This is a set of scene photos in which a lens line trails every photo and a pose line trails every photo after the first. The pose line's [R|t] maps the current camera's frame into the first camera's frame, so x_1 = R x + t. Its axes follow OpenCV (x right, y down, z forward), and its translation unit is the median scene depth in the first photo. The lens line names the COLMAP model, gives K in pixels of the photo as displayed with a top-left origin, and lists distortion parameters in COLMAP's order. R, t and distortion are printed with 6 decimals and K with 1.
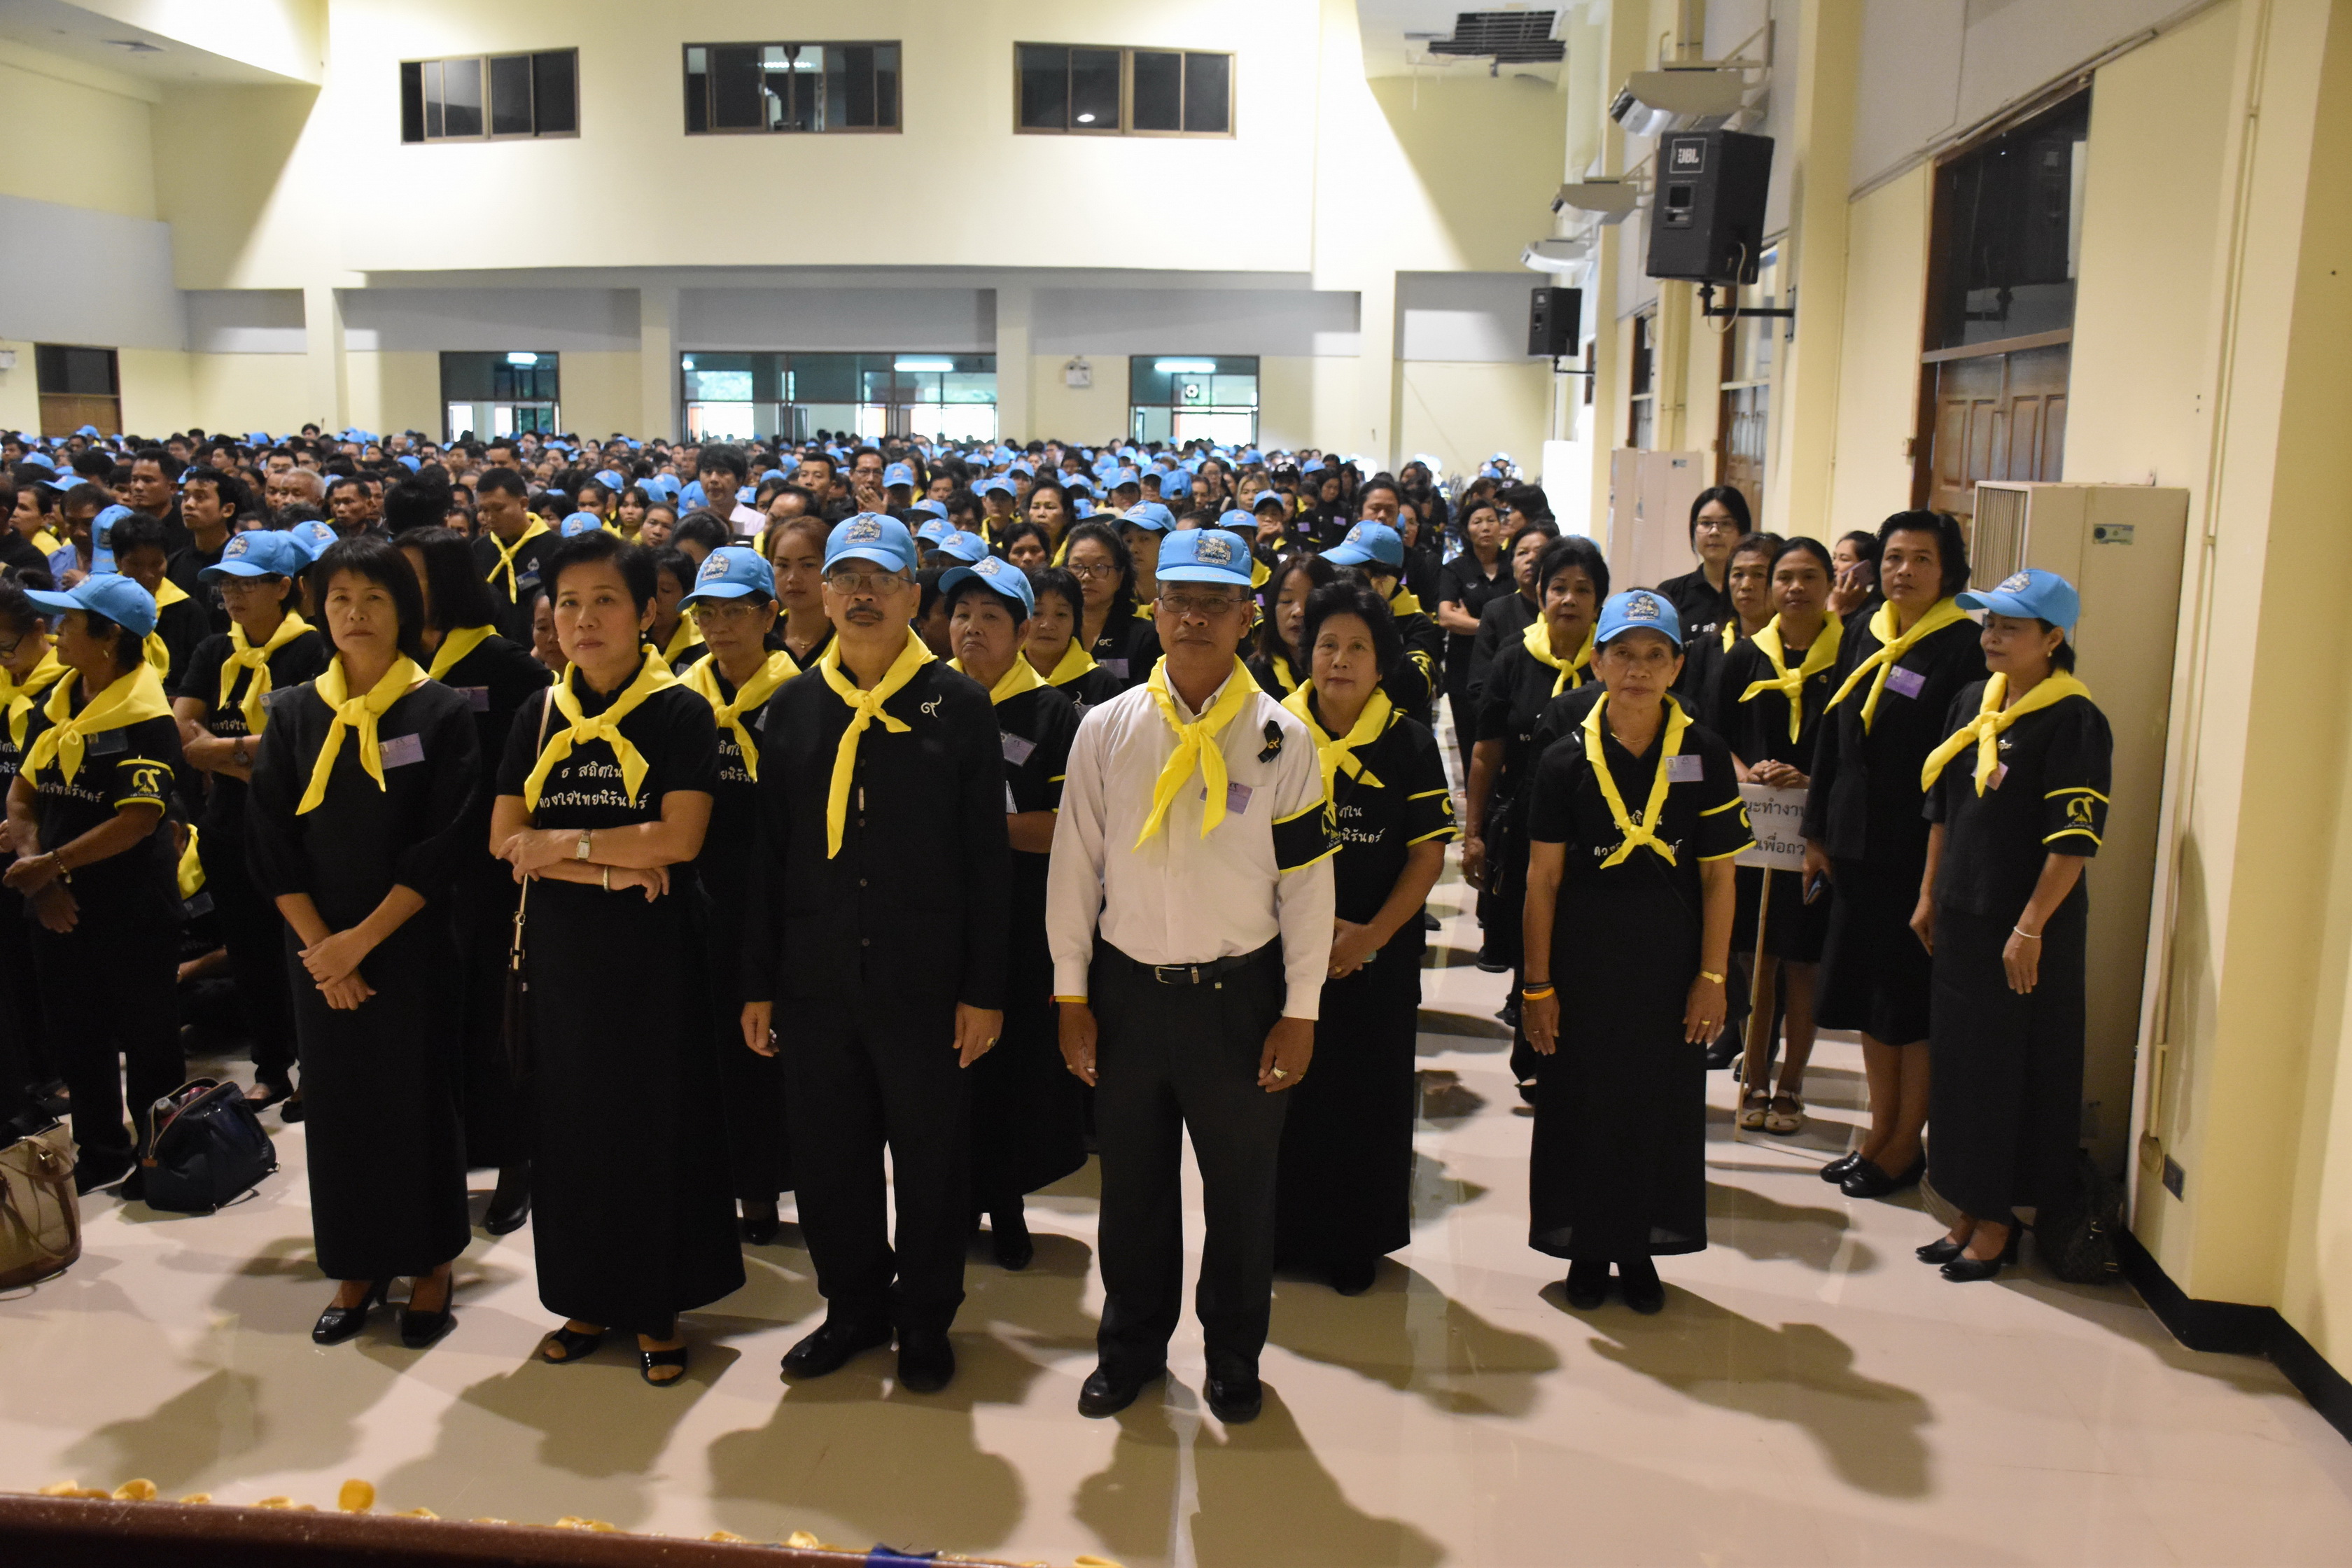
lens RADIAL K [[2215.5, 0, 1161.0], [0, 2215.5, 812.4], [0, 0, 1]] dist [-0.003900, 0.000000]
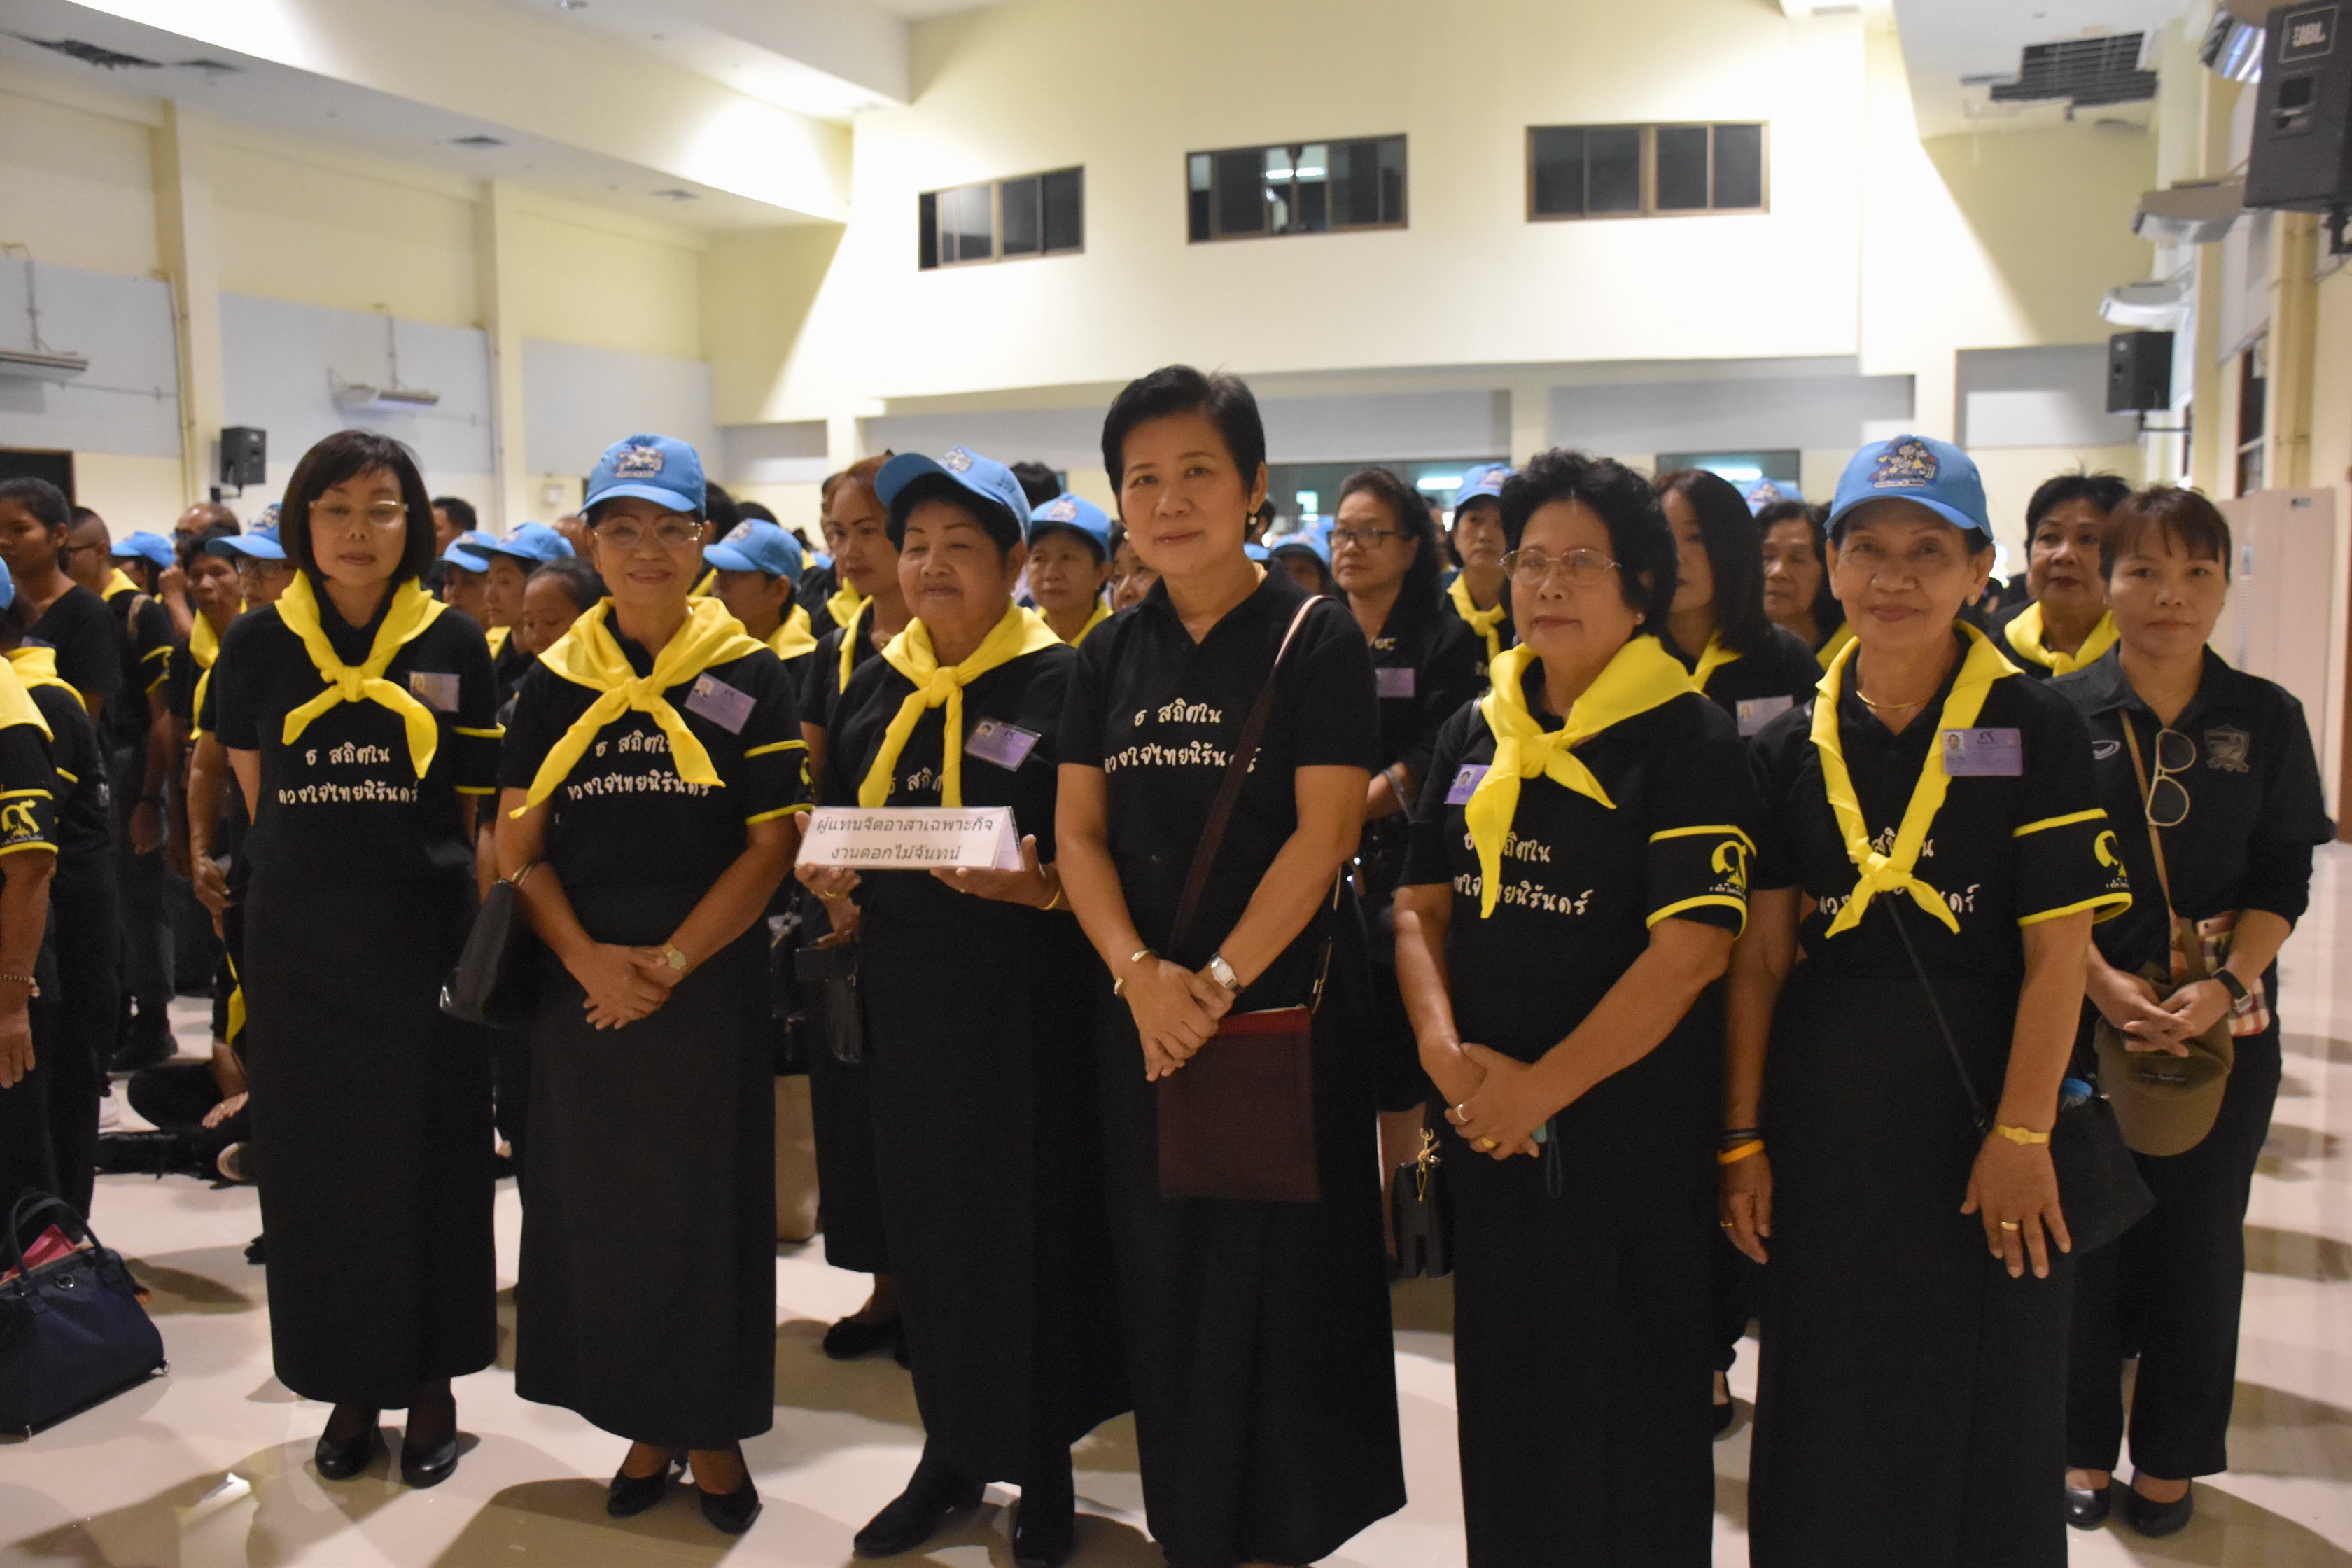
lens RADIAL K [[2215.5, 0, 1171.4], [0, 2215.5, 805.4], [0, 0, 1]] dist [-0.003900, 0.000000]
pose [[0.969379, 0.002371, -0.245559, 0.067266], [-0.019113, 0.997649, -0.065817, 0.018020], [0.244825, 0.068495, 0.967145, 0.250818]]
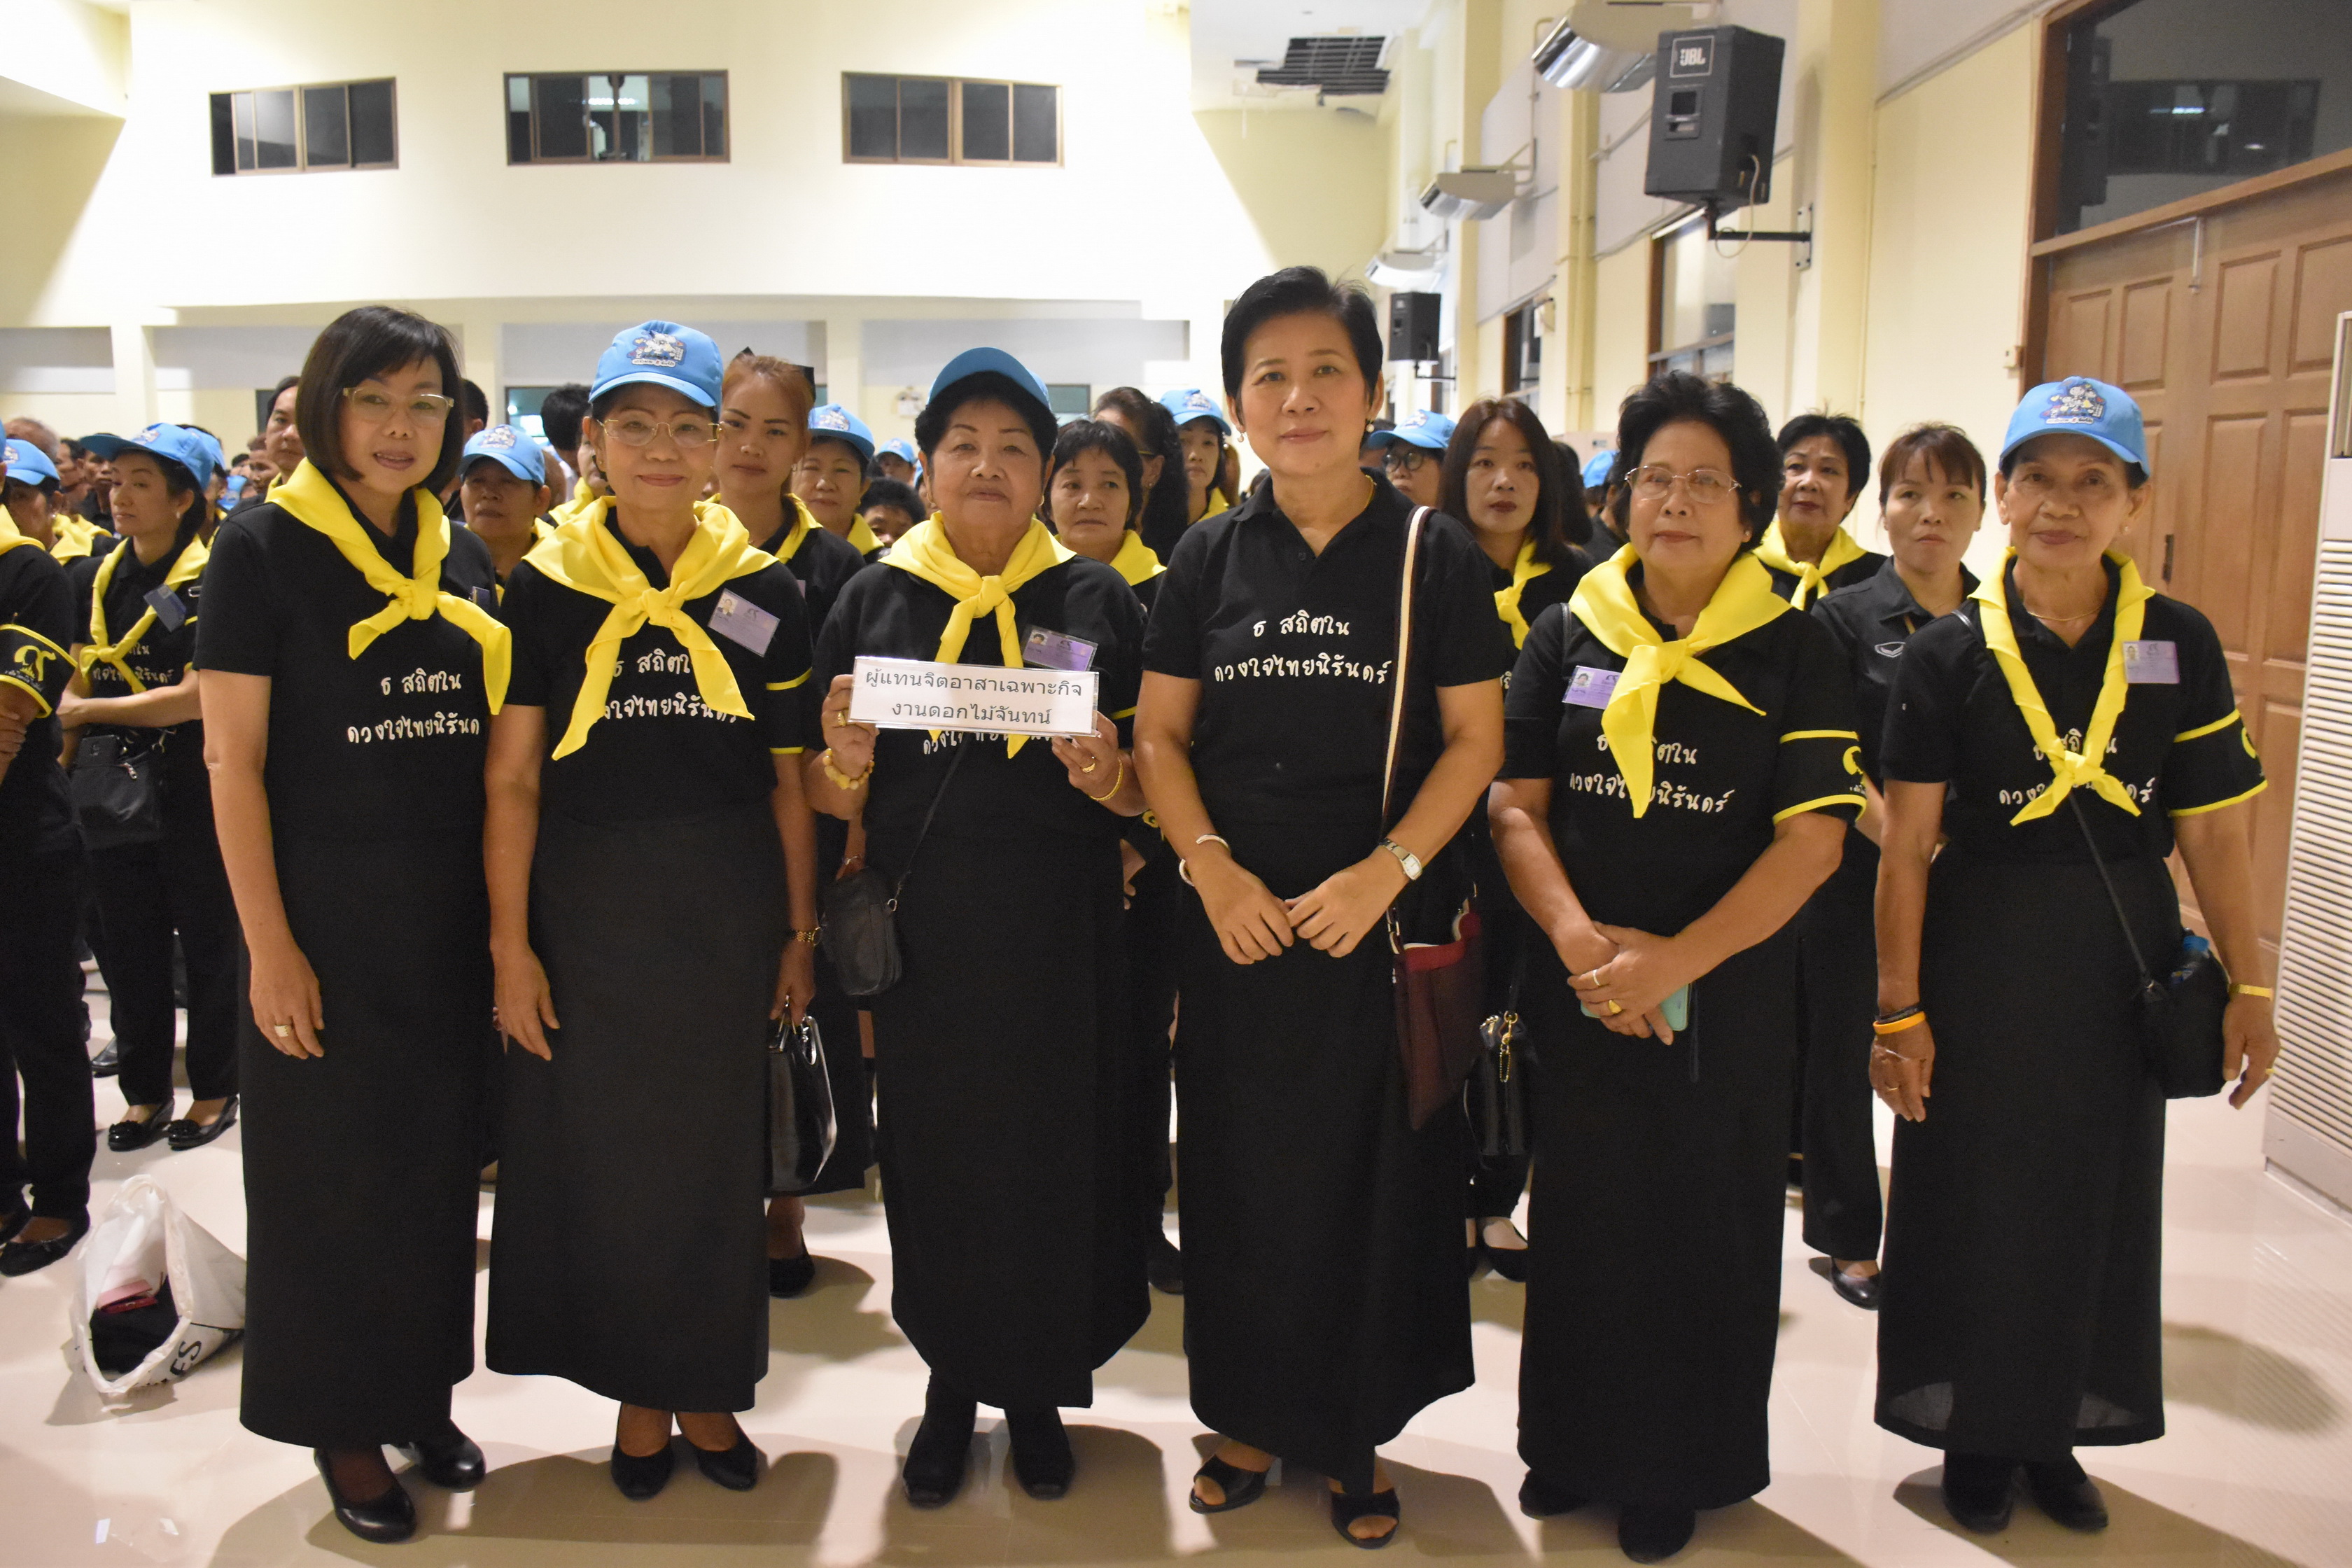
lens RADIAL K [[2062.3, 0, 1191.8], [0, 2062.3, 821.4], [0, 0, 1]] dist [-0.130596, 0.154104]
pose [[0.993440, -0.025022, 0.111582, -0.069550], [0.026346, 0.999599, -0.010405, 0.014135], [-0.111277, 0.013276, 0.993701, 0.270821]]
